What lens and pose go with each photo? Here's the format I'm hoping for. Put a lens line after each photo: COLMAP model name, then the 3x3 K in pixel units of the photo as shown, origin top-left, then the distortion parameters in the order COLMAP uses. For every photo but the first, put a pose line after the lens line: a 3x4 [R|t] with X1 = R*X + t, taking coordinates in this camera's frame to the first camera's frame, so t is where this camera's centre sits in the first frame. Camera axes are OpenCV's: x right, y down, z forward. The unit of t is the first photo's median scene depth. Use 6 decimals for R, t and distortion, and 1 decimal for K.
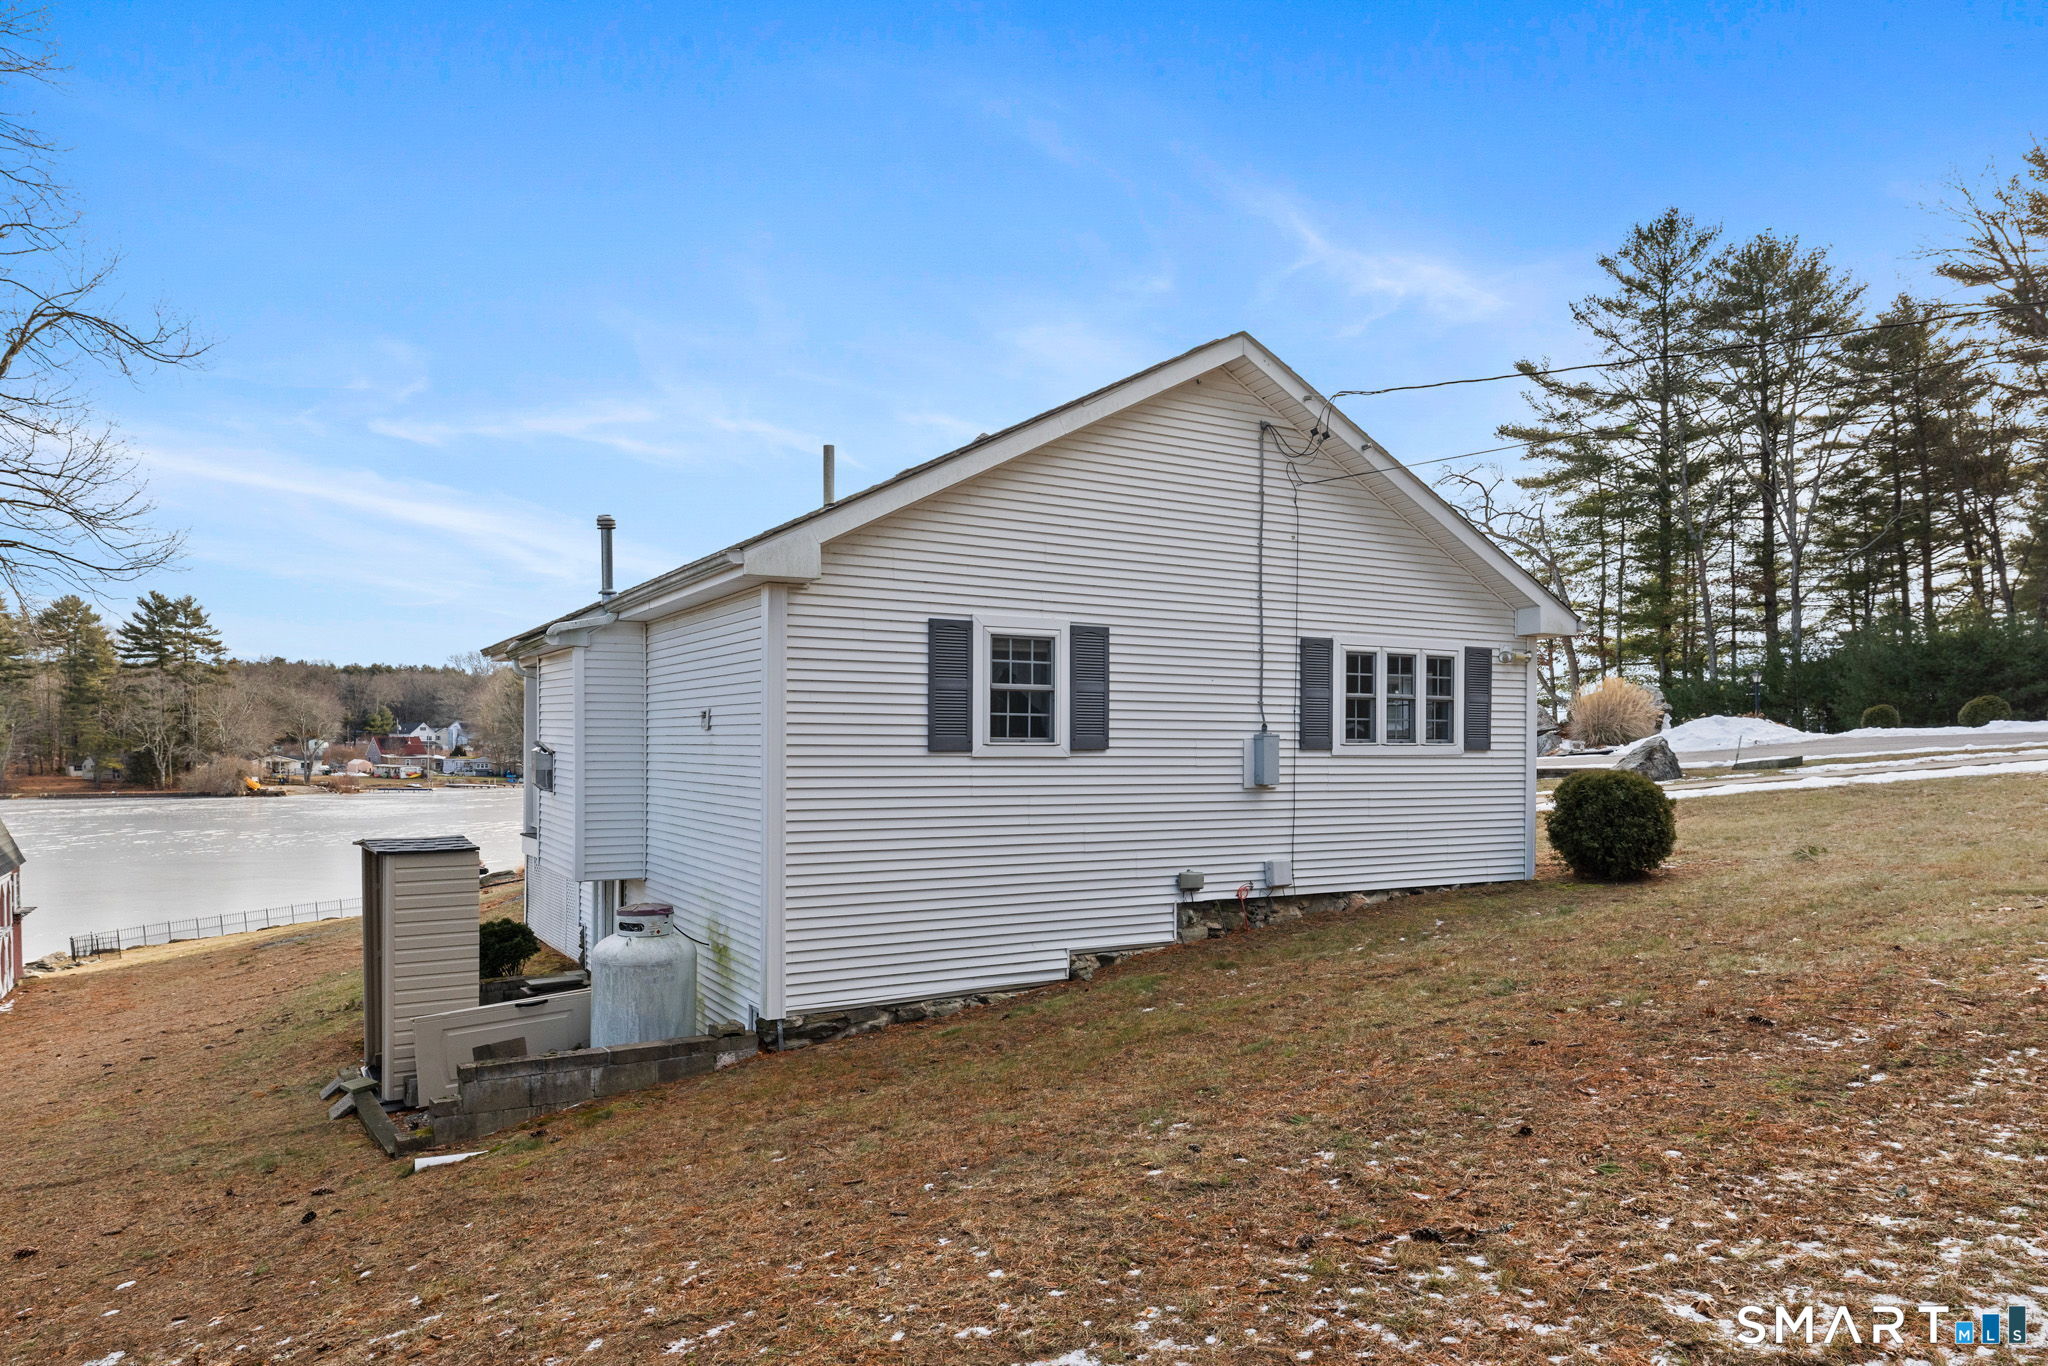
lens RADIAL K [[1316.1, 0, 1017.8], [0, 1316.1, 747.2], [0, 0, 1]] dist [-0.004891, -0.001398]
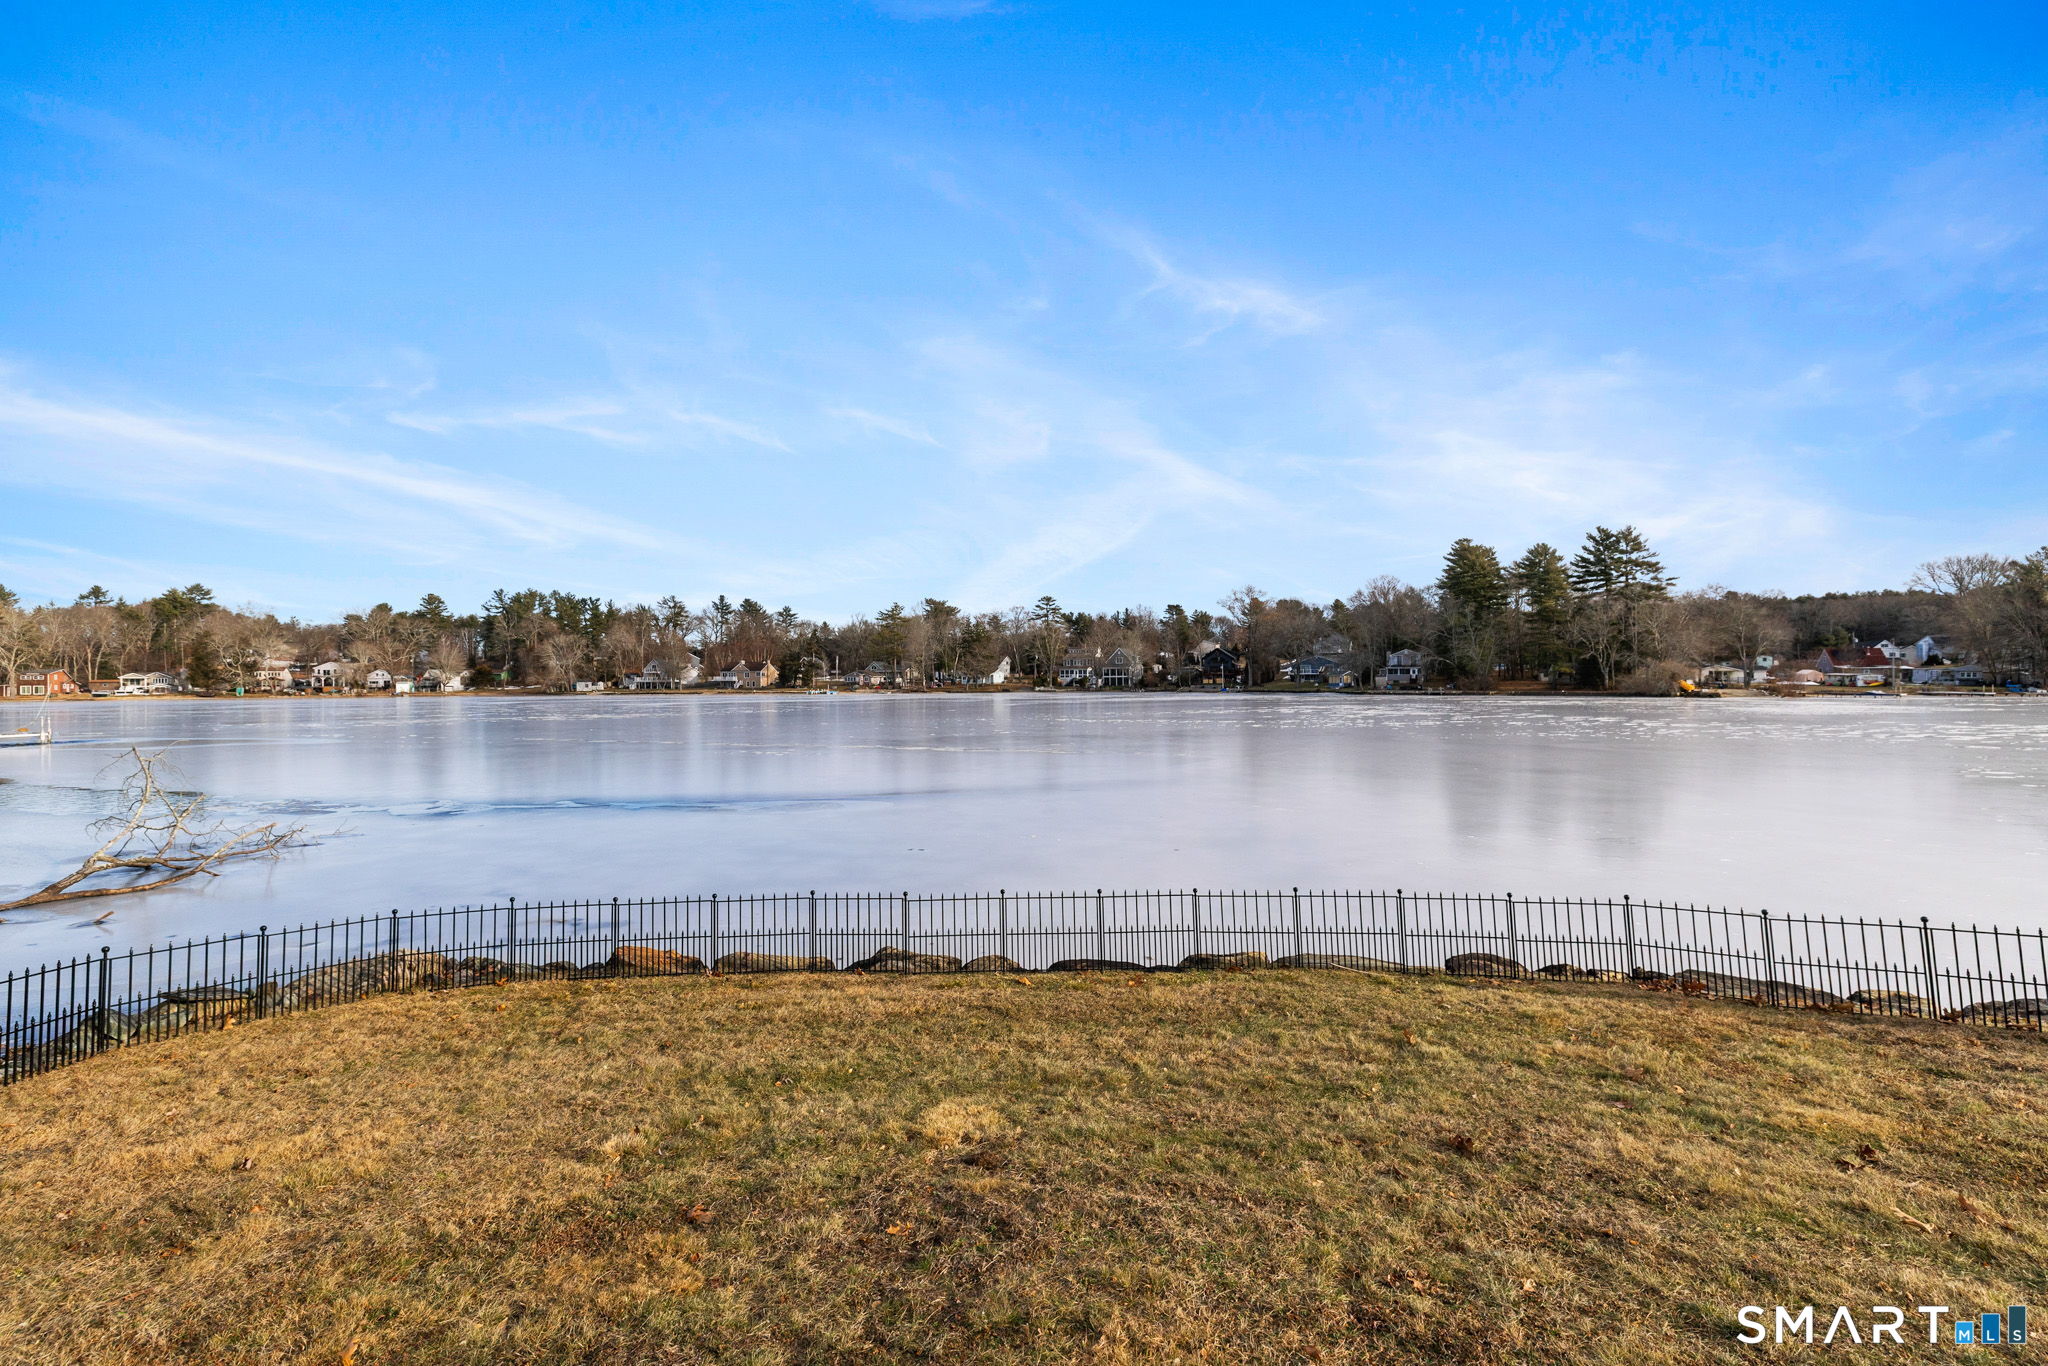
lens RADIAL K [[888.5, 0, 1022.8], [0, 888.5, 673.2], [0, 0, 1]] dist [0.001372, 0.000639]
pose [[0.368596, -0.007757, -0.929557, -0.094884], [0.005519, 0.999966, -0.006157, 0.017750], [0.929573, -0.002861, 0.368626, 0.204850]]
